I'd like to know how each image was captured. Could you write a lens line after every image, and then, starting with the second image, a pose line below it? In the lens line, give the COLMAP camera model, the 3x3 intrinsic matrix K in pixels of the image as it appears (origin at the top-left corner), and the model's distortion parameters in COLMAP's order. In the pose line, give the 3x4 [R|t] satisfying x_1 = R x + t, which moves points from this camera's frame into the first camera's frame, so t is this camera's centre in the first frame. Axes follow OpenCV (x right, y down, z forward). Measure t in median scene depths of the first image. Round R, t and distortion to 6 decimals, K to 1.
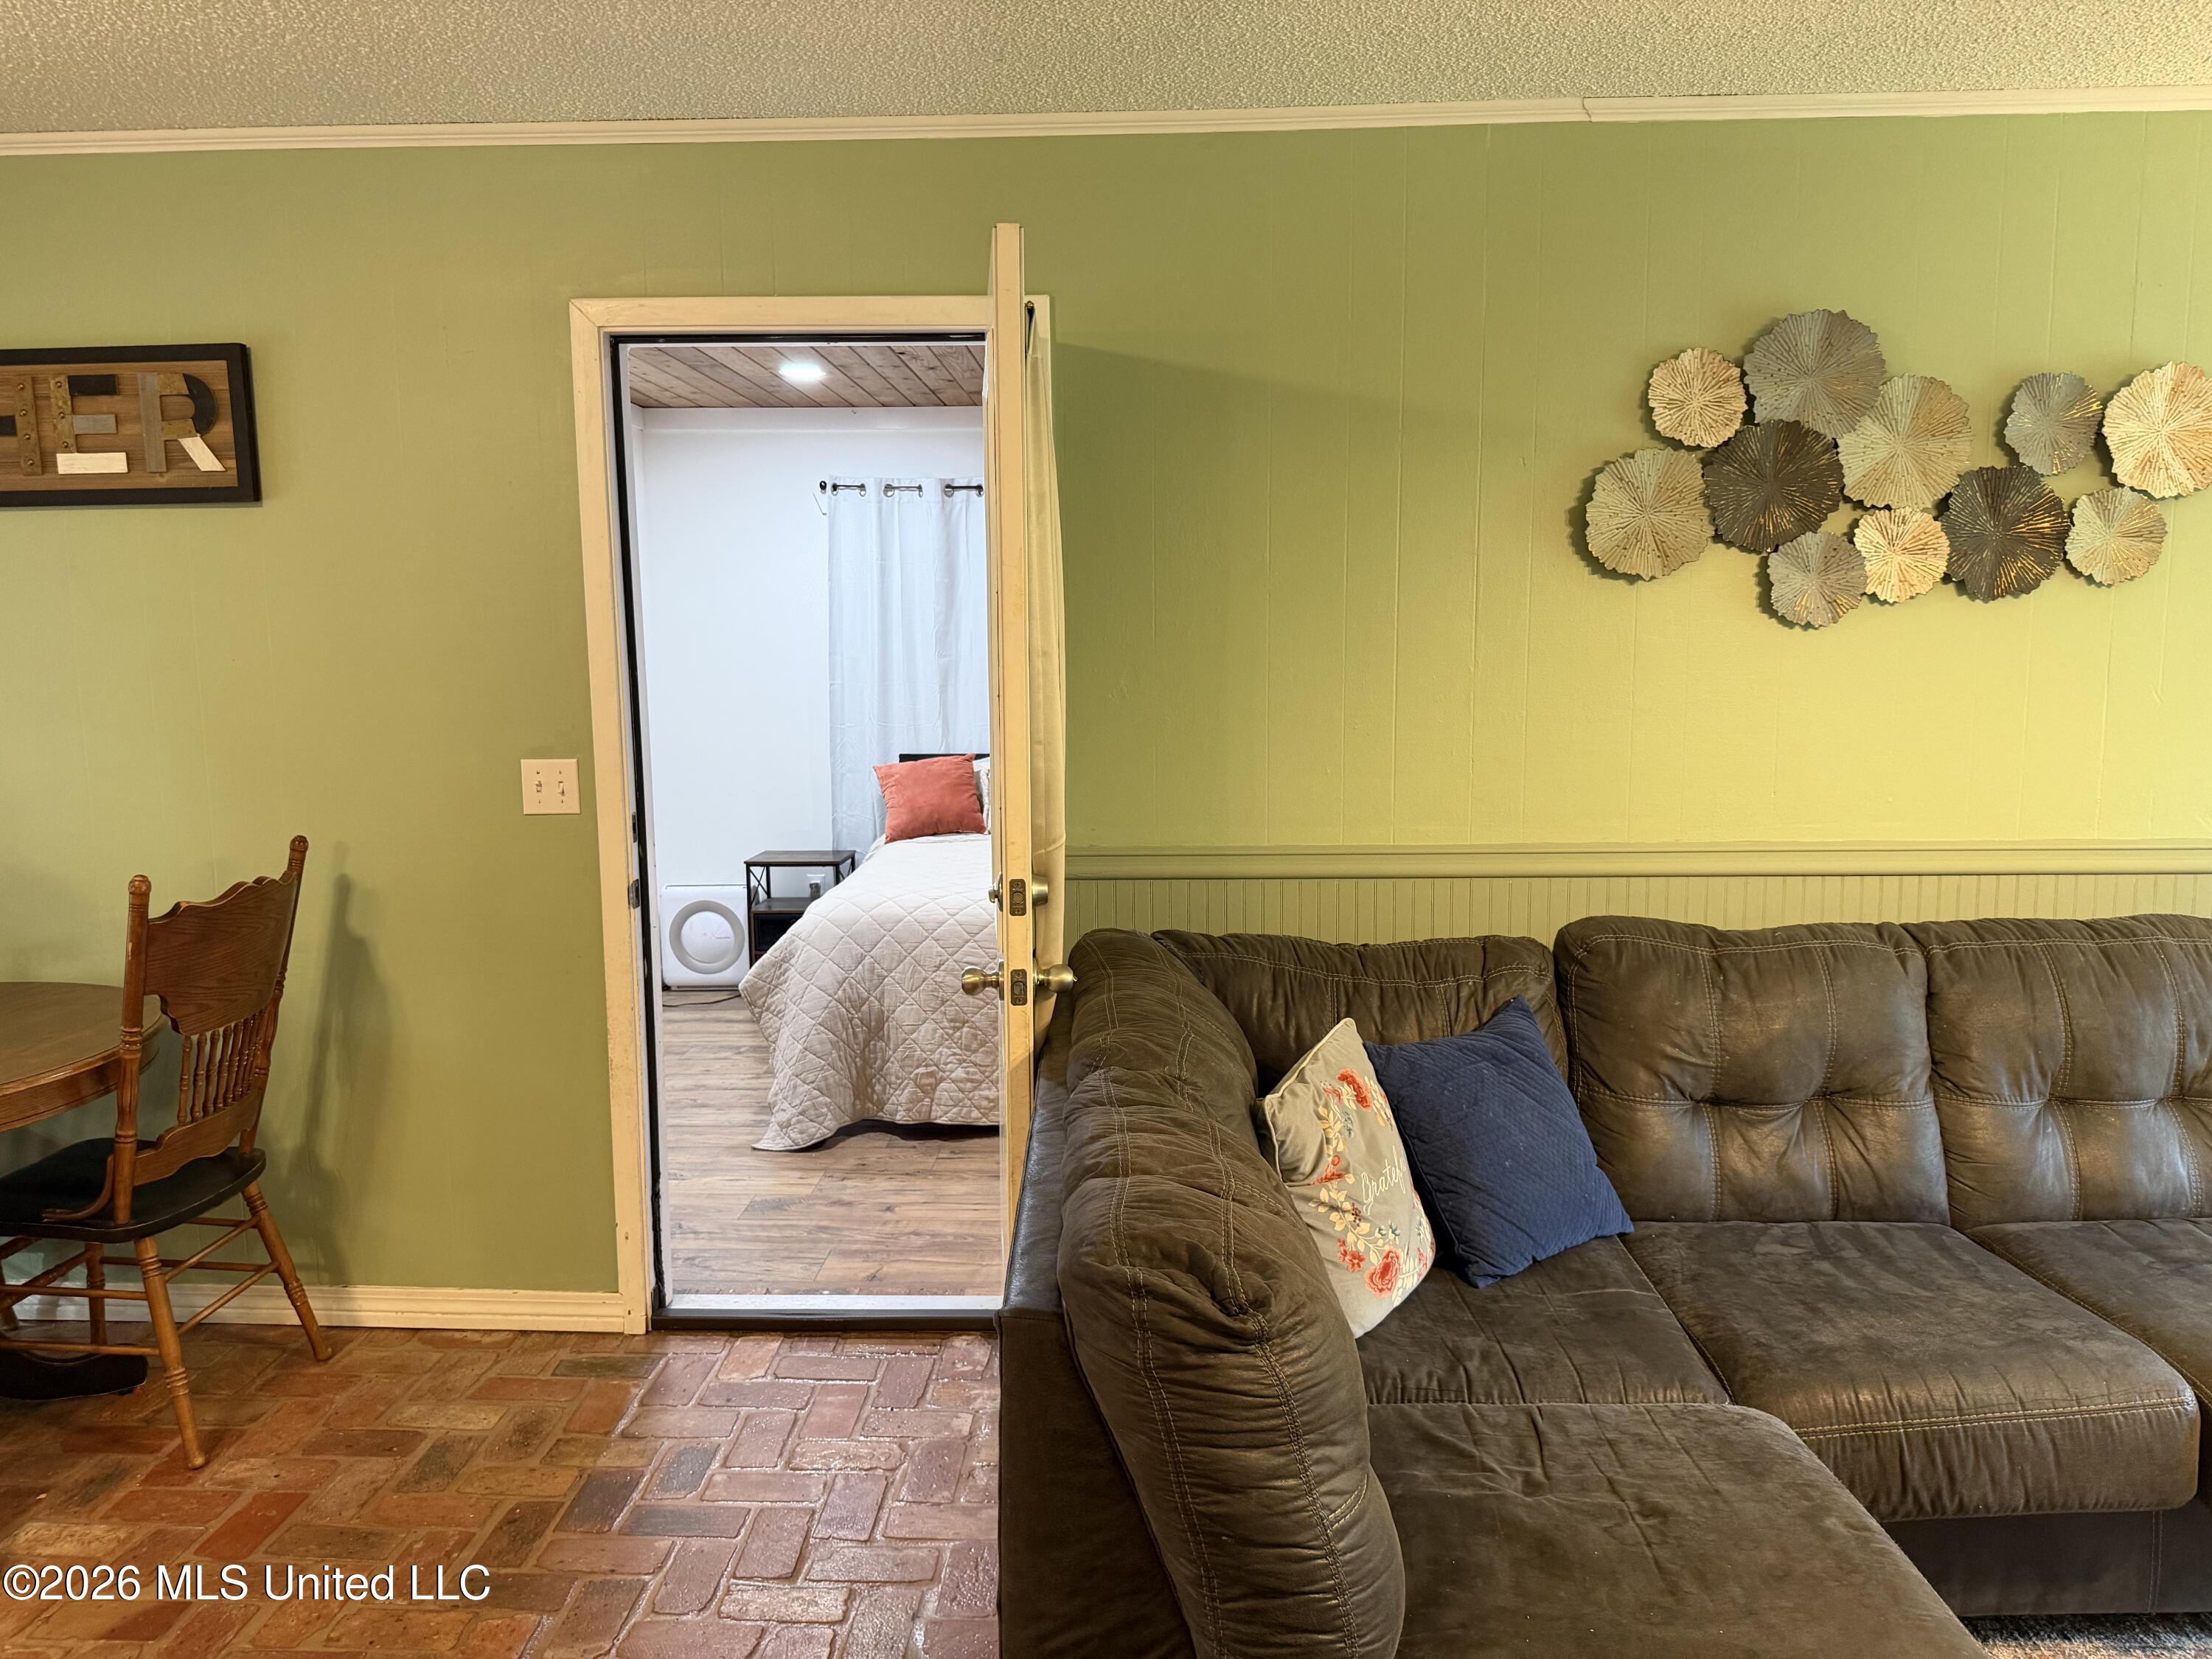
lens RADIAL K [[1553.9, 0, 1080.5], [0, 1553.9, 834.2], [0, 0, 1]] dist [0.039238, -0.054768]
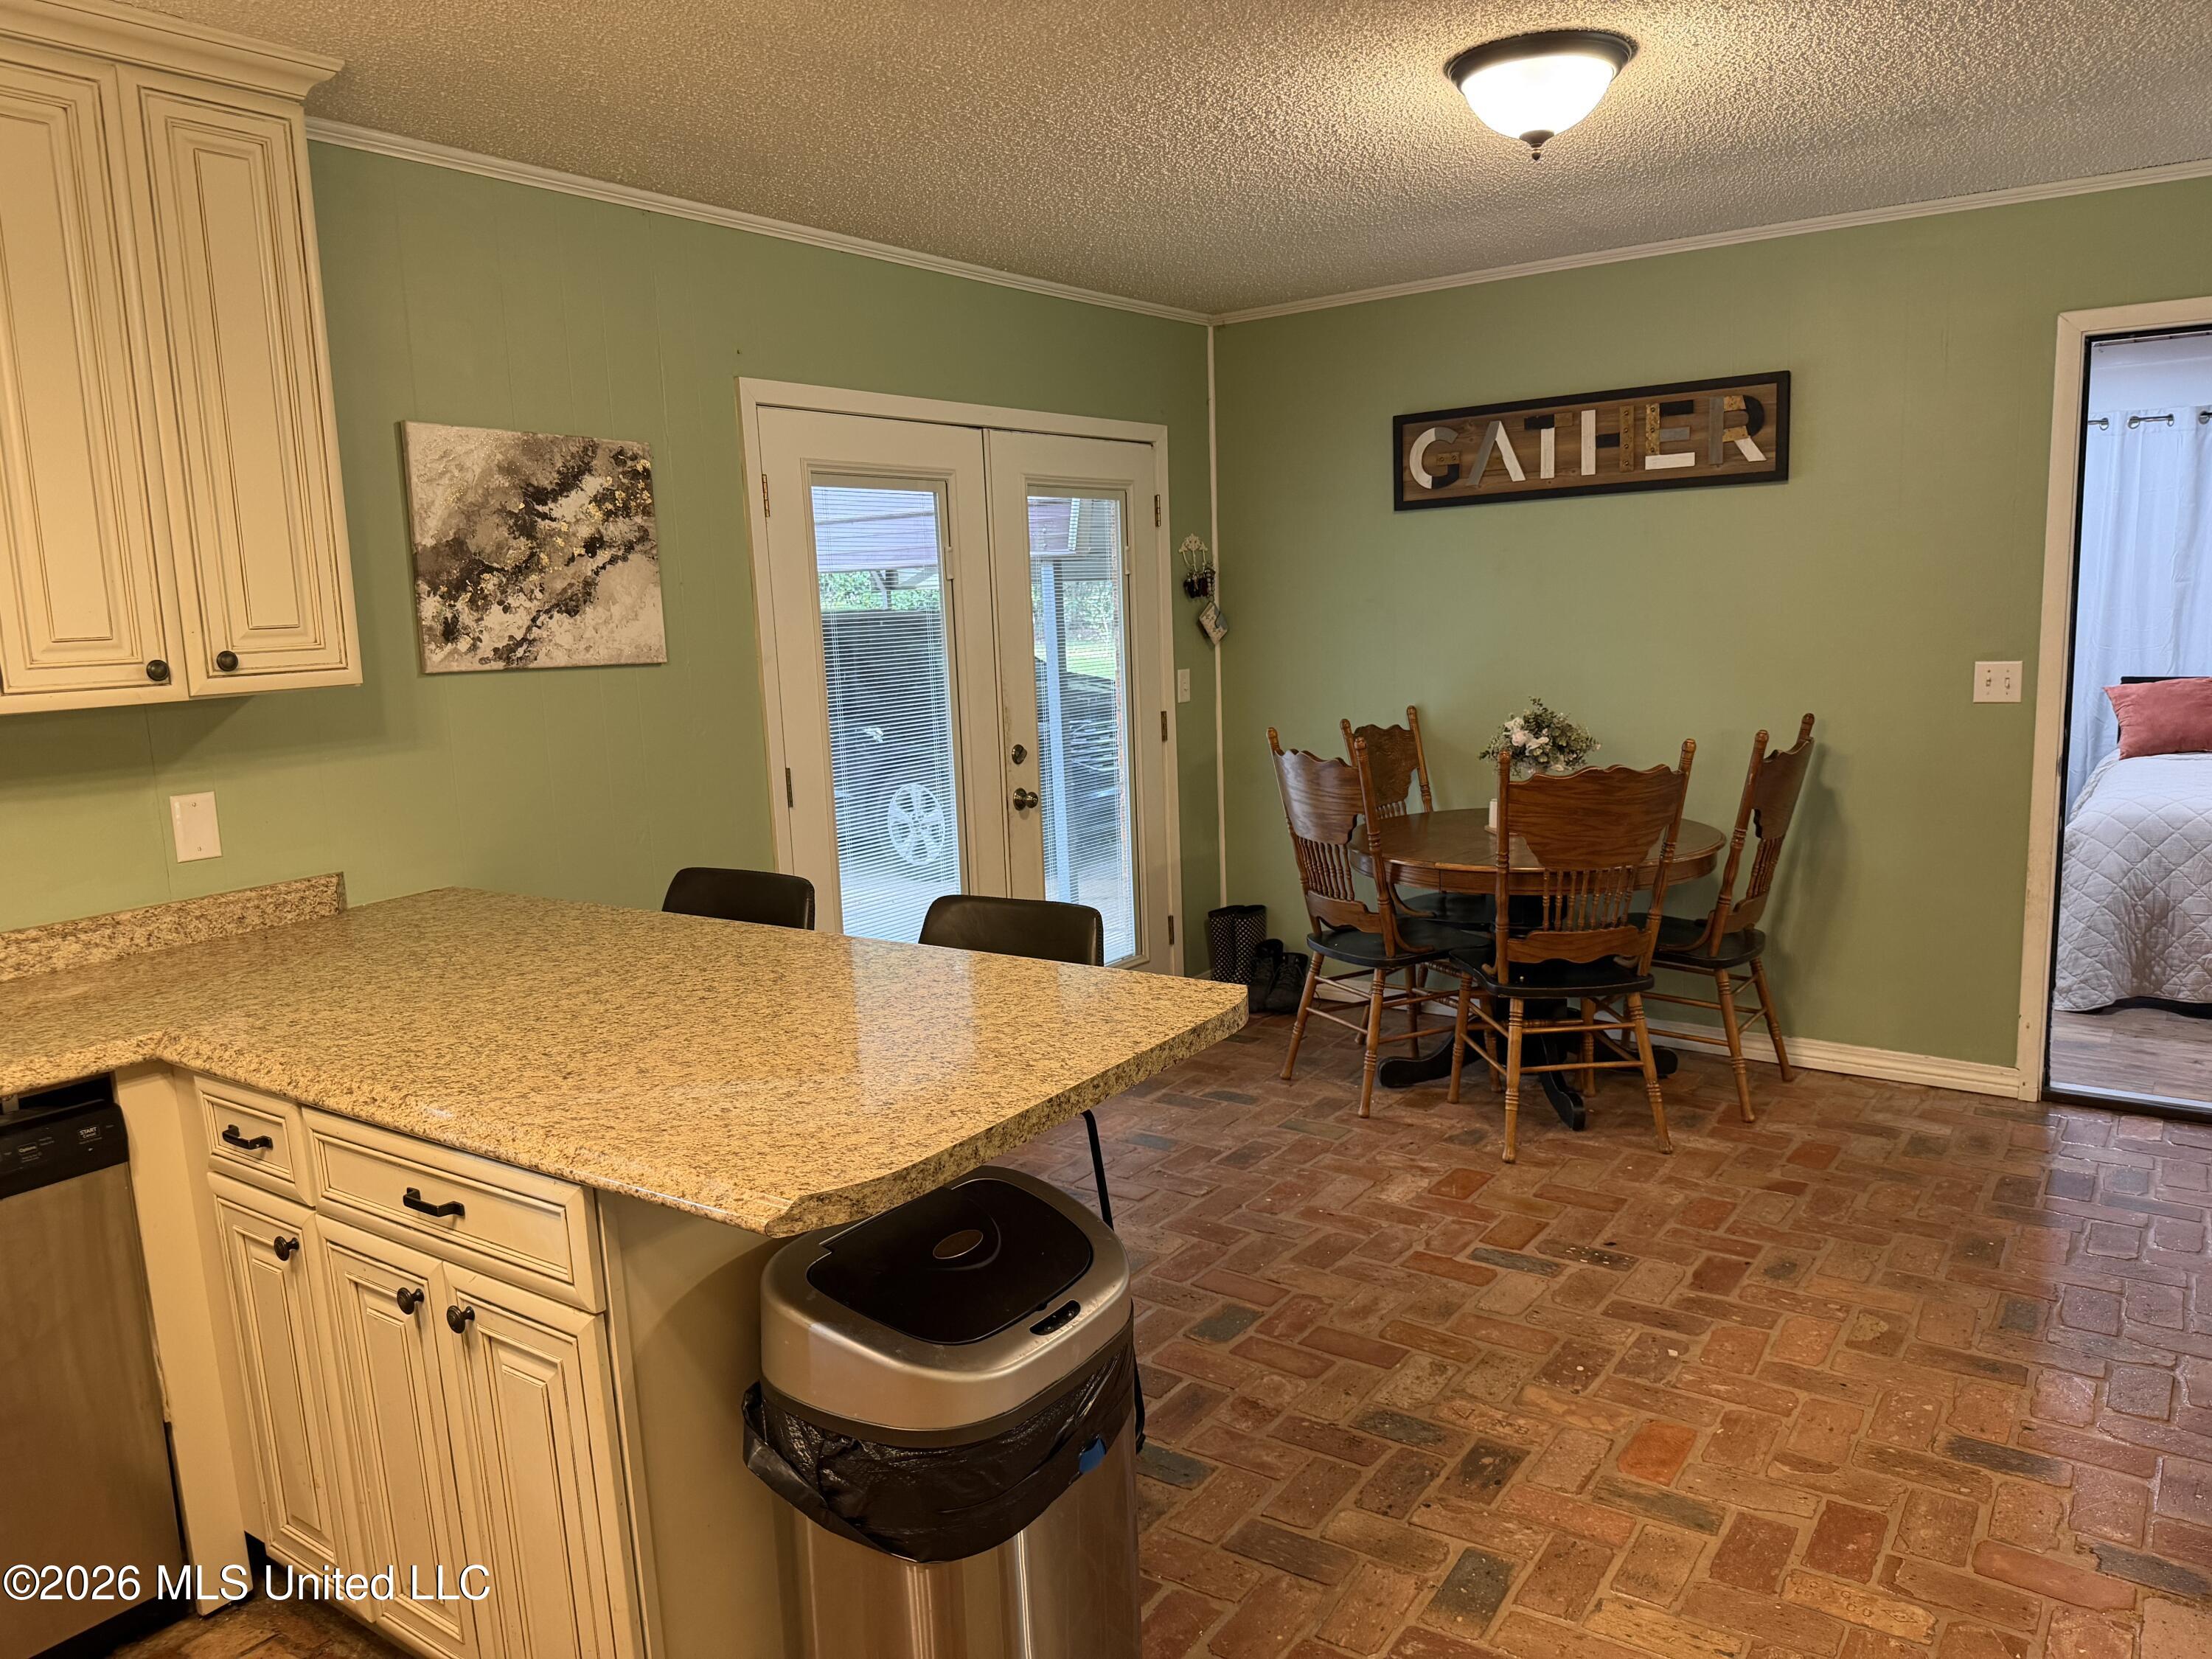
lens RADIAL K [[1550.9, 0, 1105.0], [0, 1550.9, 843.0], [0, 0, 1]] dist [0.036642, -0.054812]
pose [[0.835063, 0.066065, -0.546173, -0.234784], [-0.041862, 0.997516, 0.056656, 0.061911], [0.548559, -0.024447, 0.835754, -0.524442]]
